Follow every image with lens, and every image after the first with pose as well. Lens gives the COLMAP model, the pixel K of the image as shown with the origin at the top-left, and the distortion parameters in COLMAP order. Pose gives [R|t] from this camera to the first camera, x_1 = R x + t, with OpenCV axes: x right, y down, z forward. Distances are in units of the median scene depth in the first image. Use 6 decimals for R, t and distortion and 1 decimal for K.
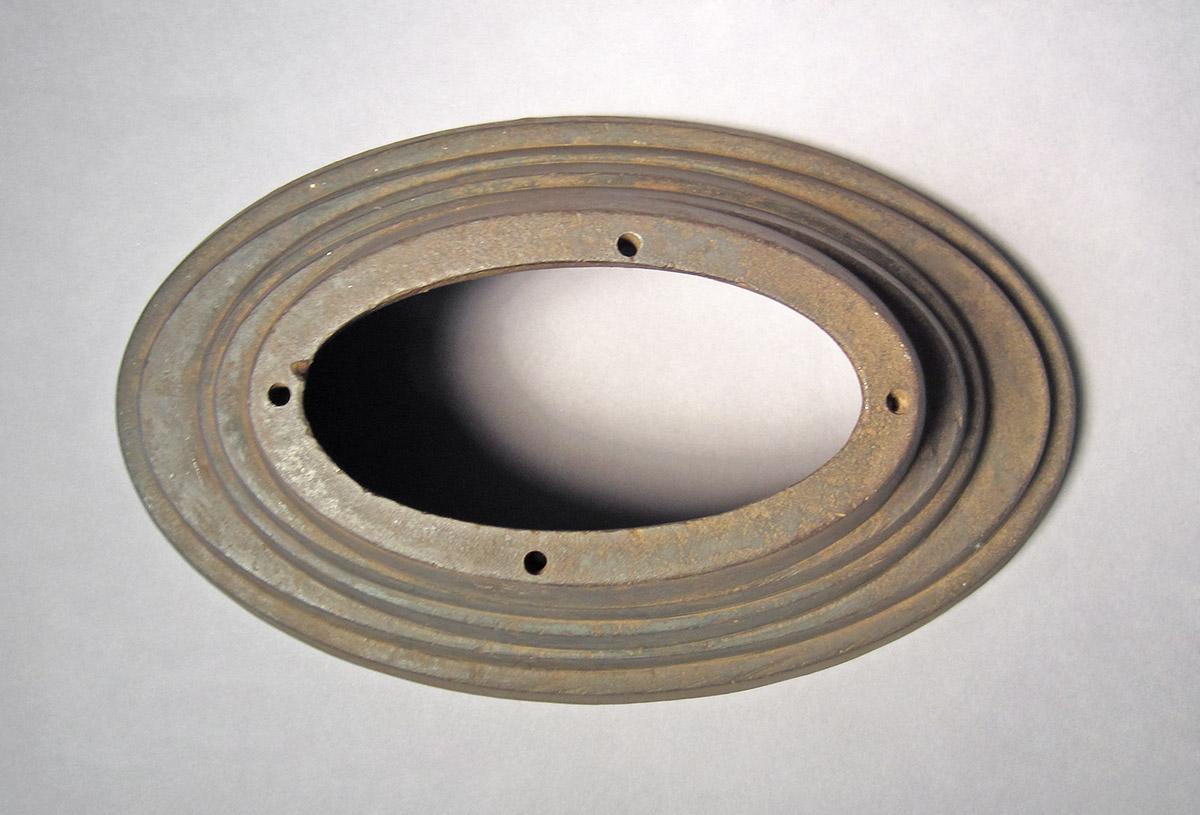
lens RADIAL K [[1160.8, 0, 589.8], [0, 1160.8, 406.5], [0, 0, 1]] dist [0.009860, 0.000000]
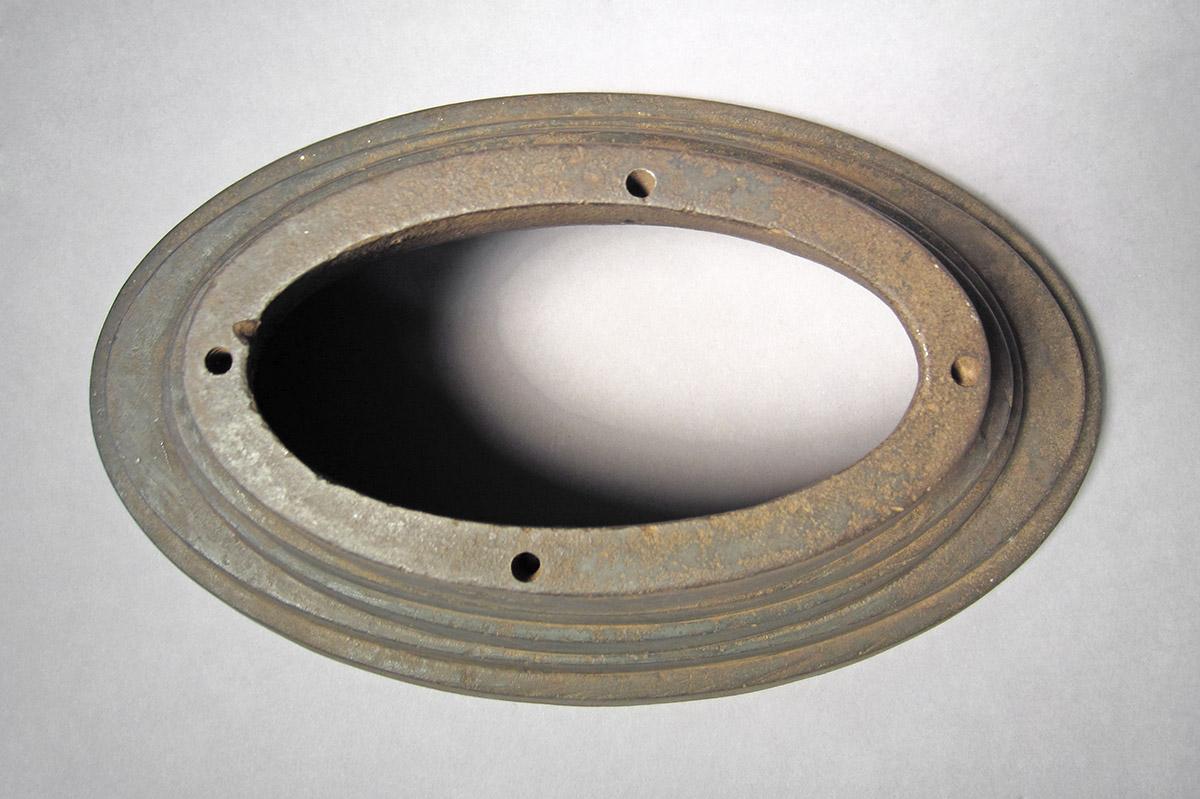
lens RADIAL K [[874.4, 0, 593.1], [0, 874.4, 372.0], [0, 0, 1]] dist [-0.004217, 0.005513]
pose [[0.999973, 0.003499, 0.006452, -0.003330], [-0.003182, 0.998815, -0.048572, 0.024293], [-0.006614, 0.048550, 0.998799, 0.338070]]
